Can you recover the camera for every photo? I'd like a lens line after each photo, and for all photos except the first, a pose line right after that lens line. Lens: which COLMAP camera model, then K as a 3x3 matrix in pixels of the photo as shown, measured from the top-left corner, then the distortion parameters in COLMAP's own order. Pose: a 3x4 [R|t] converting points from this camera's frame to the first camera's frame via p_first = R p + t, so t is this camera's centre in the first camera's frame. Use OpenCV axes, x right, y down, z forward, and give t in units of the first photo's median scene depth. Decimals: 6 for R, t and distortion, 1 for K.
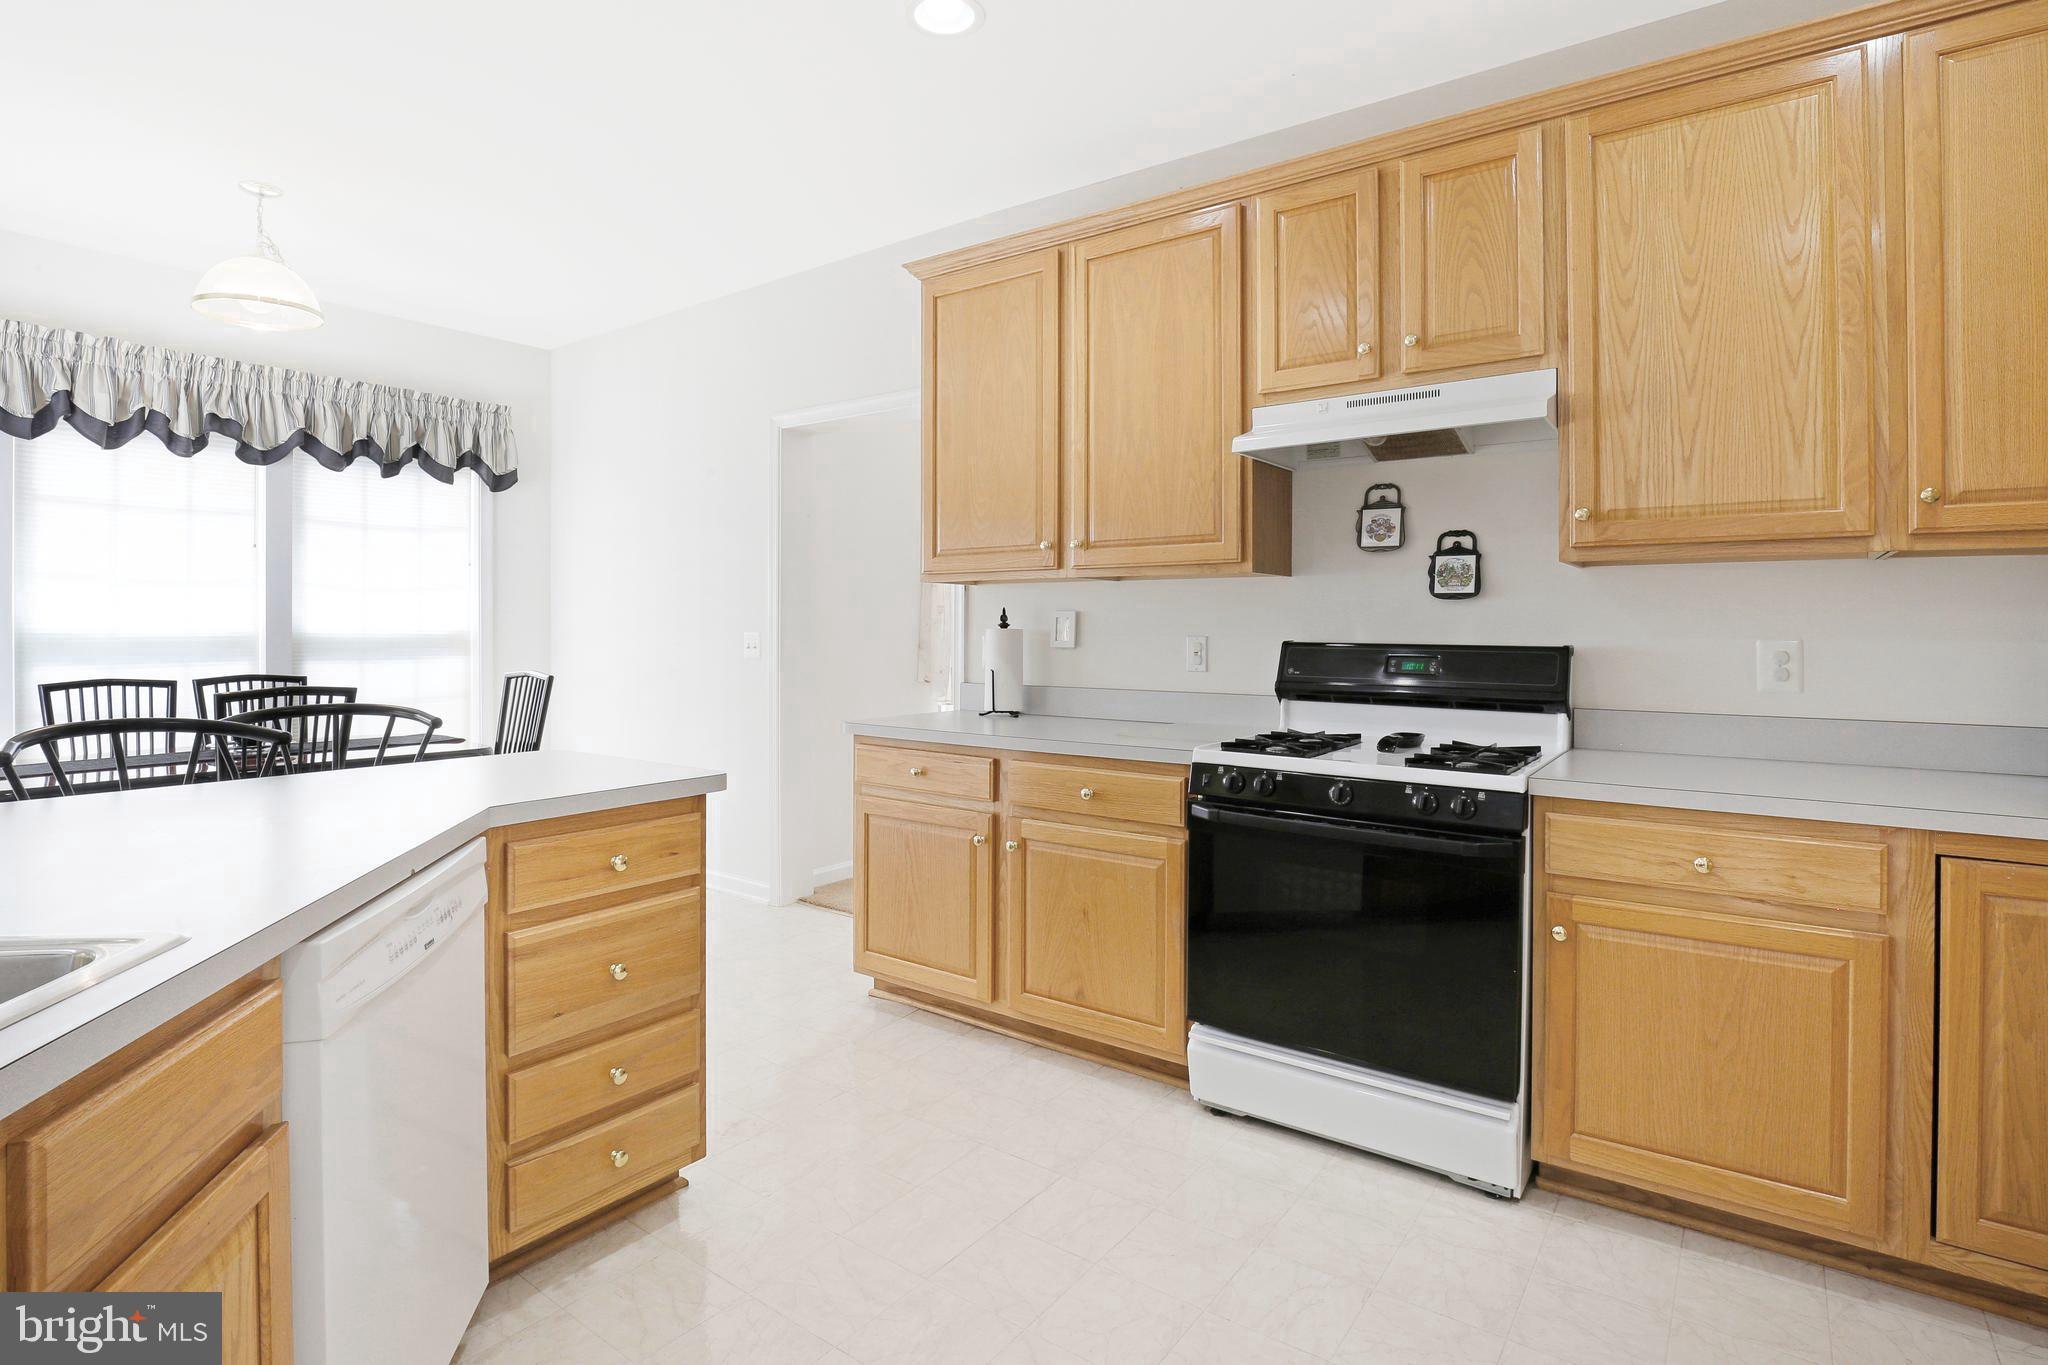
lens RADIAL K [[1007.9, 0, 1067.6], [0, 1007.9, 621.6], [0, 0, 1]] dist [-0.028727, 0.002190]
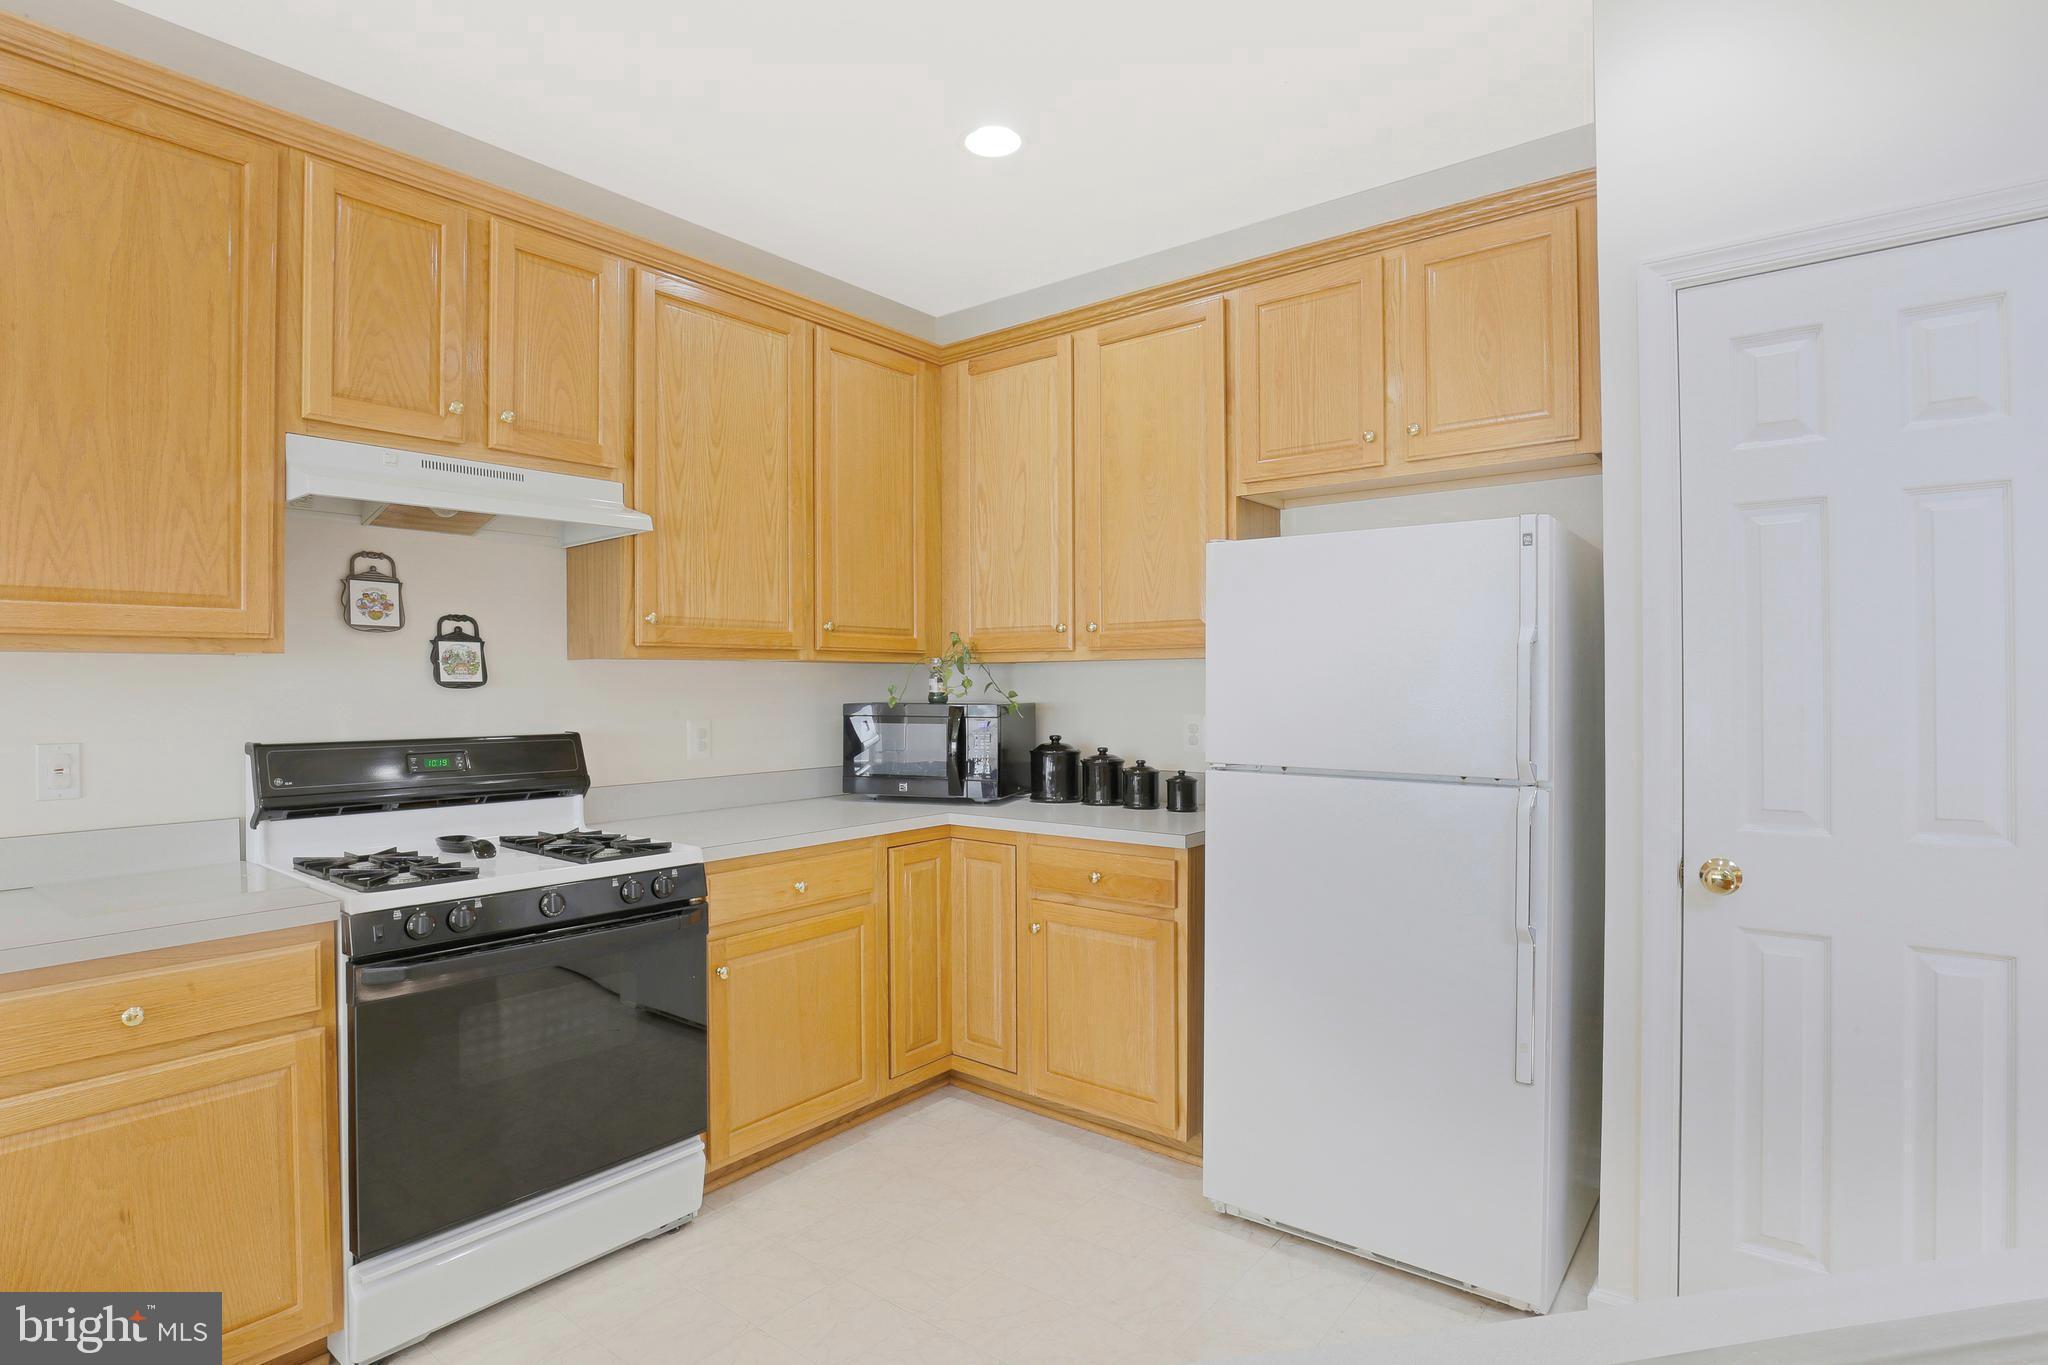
lens RADIAL K [[1021.9, 0, 966.8], [0, 1021.9, 682.9], [0, 0, 1]] dist [-0.027730, 0.001369]
pose [[0.102959, -0.001744, 0.994684, -0.544608], [0.001232, 0.999998, 0.001625, -0.029872], [-0.994685, 0.001058, 0.102960, 0.457037]]
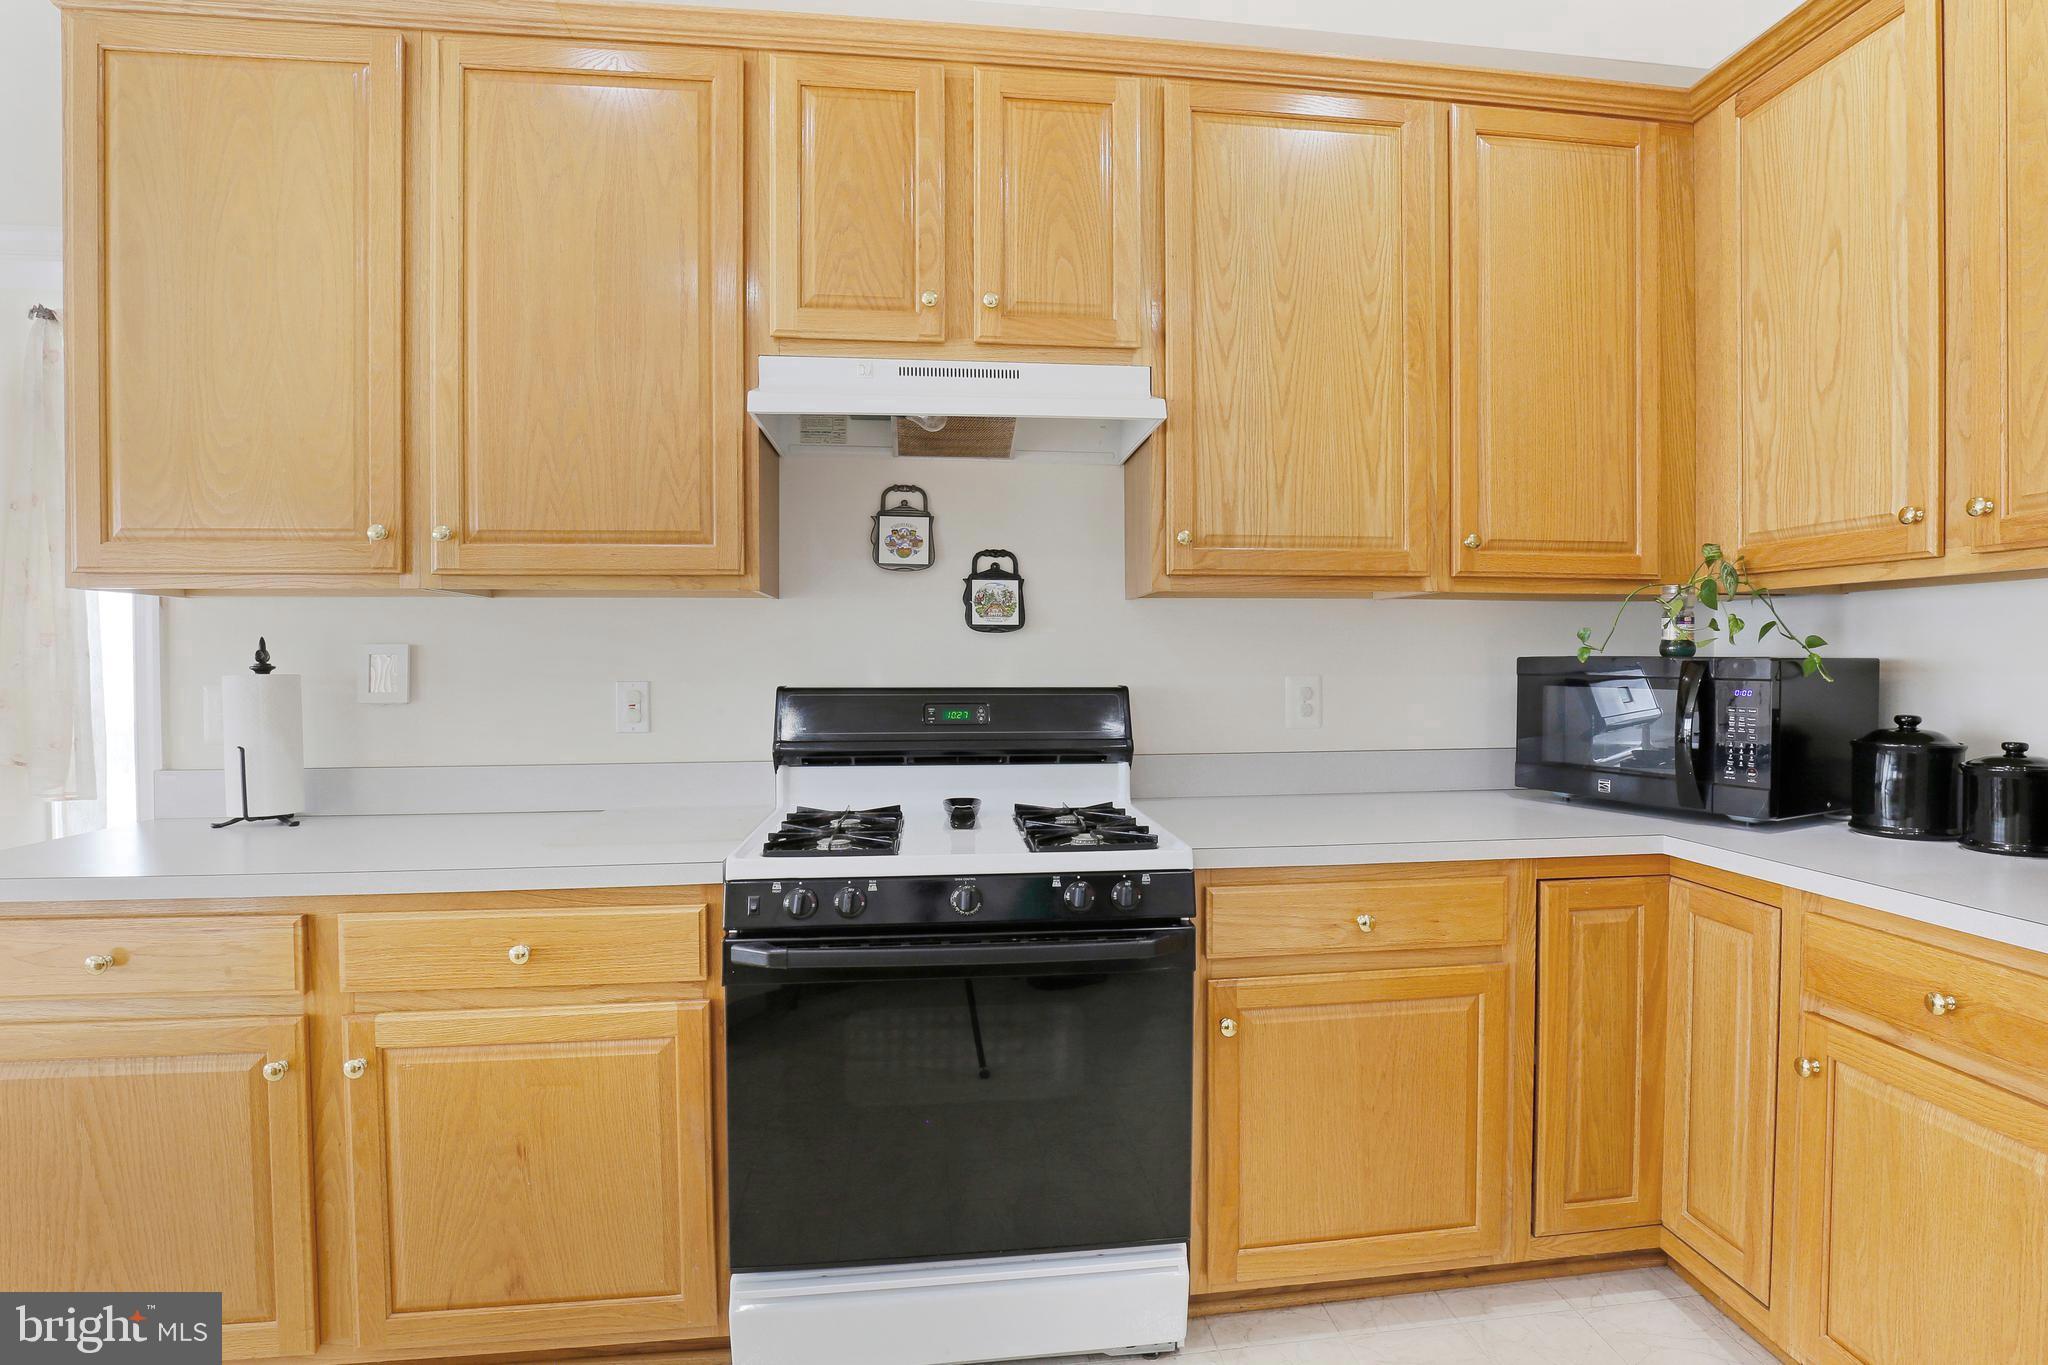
lens RADIAL K [[998.9, 0, 1066.8], [0, 998.9, 676.2], [0, 0, 1]] dist [-0.034296, 0.004713]
pose [[0.739101, -0.017537, 0.673366, -0.136268], [0.001925, 0.999712, 0.023924, -0.005837], [-0.673591, -0.016386, 0.738922, 0.370035]]
